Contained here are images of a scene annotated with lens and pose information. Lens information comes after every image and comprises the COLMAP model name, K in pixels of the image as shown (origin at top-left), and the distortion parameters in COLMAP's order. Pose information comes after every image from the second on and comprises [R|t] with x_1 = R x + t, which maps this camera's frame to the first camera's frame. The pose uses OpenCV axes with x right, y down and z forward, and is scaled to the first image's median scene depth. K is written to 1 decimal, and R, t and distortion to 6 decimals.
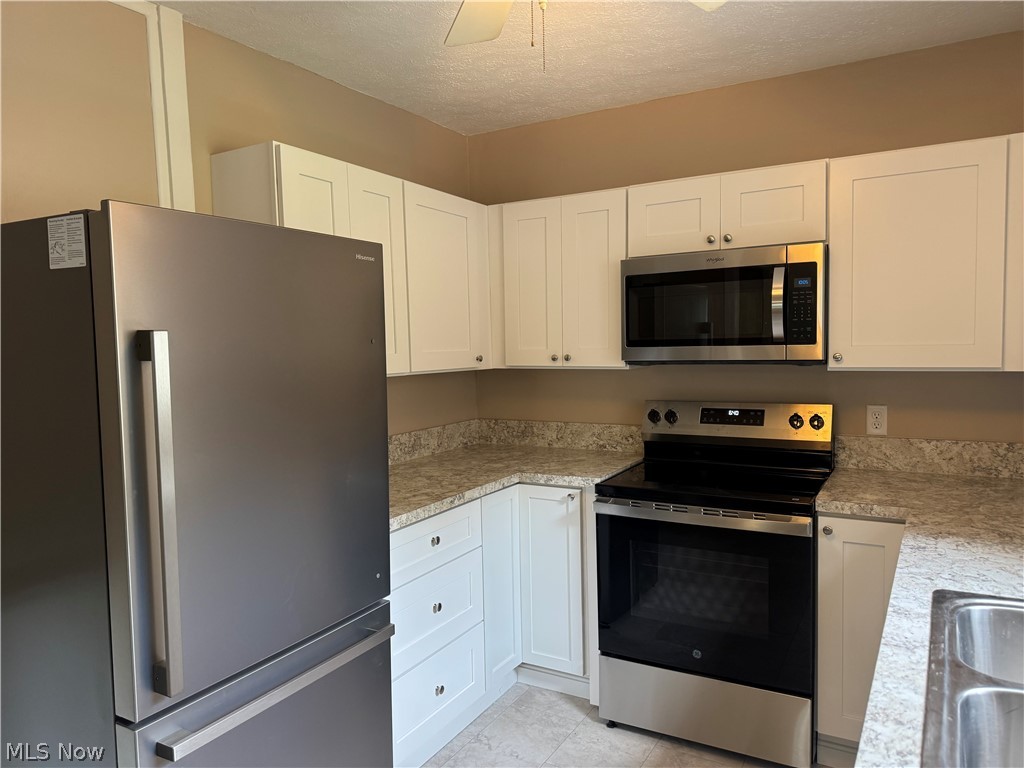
lens RADIAL K [[721.9, 0, 507.9], [0, 721.9, 381.8], [0, 0, 1]] dist [0.063637, -0.060766]
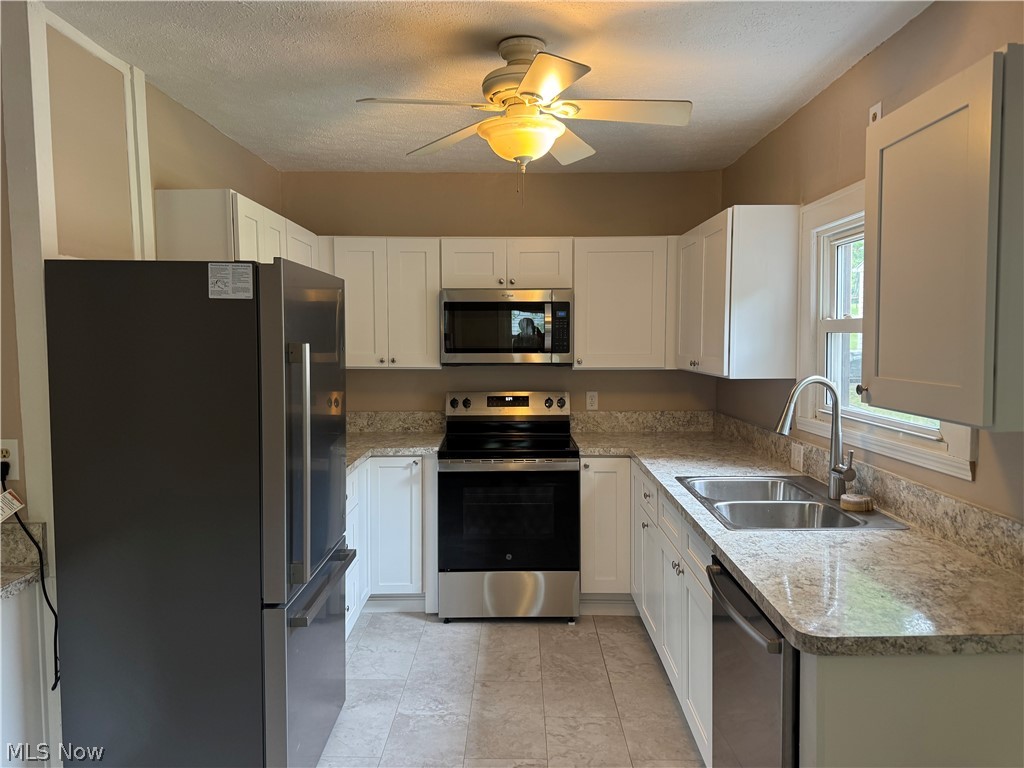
lens RADIAL K [[721.9, 0, 515.7], [0, 721.9, 374.9], [0, 0, 1]] dist [0.063637, -0.060766]
pose [[0.861326, -0.006889, 0.508006, -0.457717], [0.013442, 0.999867, -0.009232, 0.009111], [-0.507875, 0.014780, 0.861304, -0.284938]]
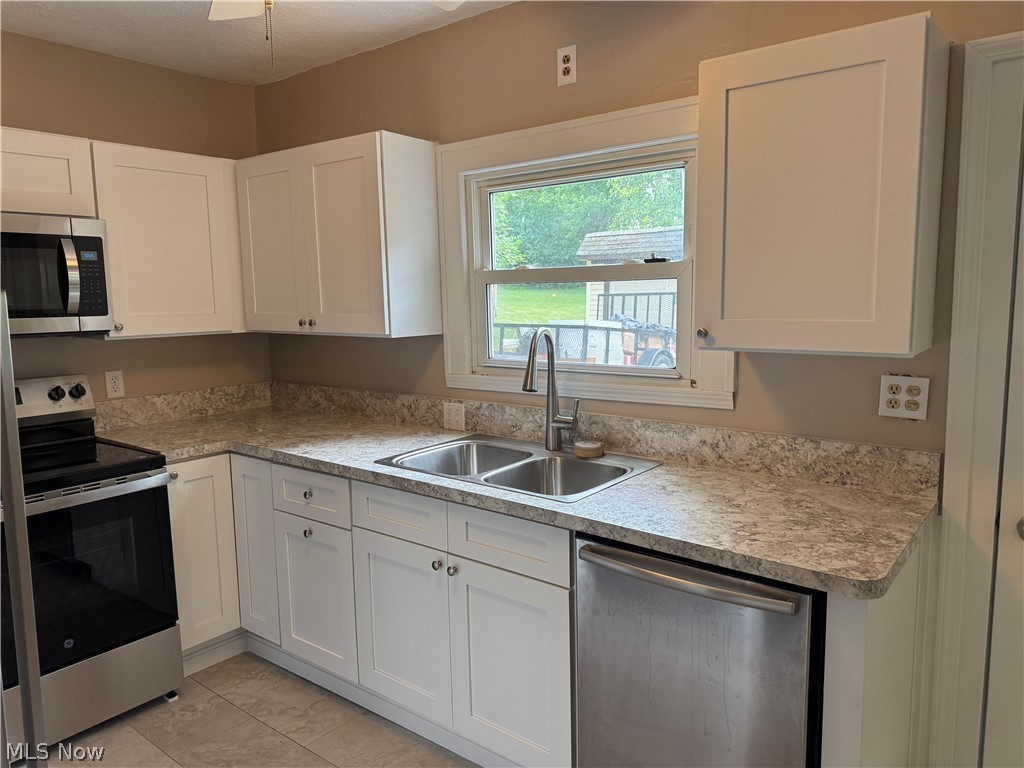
lens RADIAL K [[721.9, 0, 512.8], [0, 721.9, 382.9], [0, 0, 1]] dist [0.063637, -0.060766]
pose [[0.125533, -0.102167, 0.986815, -0.539610], [0.070997, 0.993058, 0.093782, -0.011508], [-0.989546, 0.058288, 0.131915, 0.266125]]
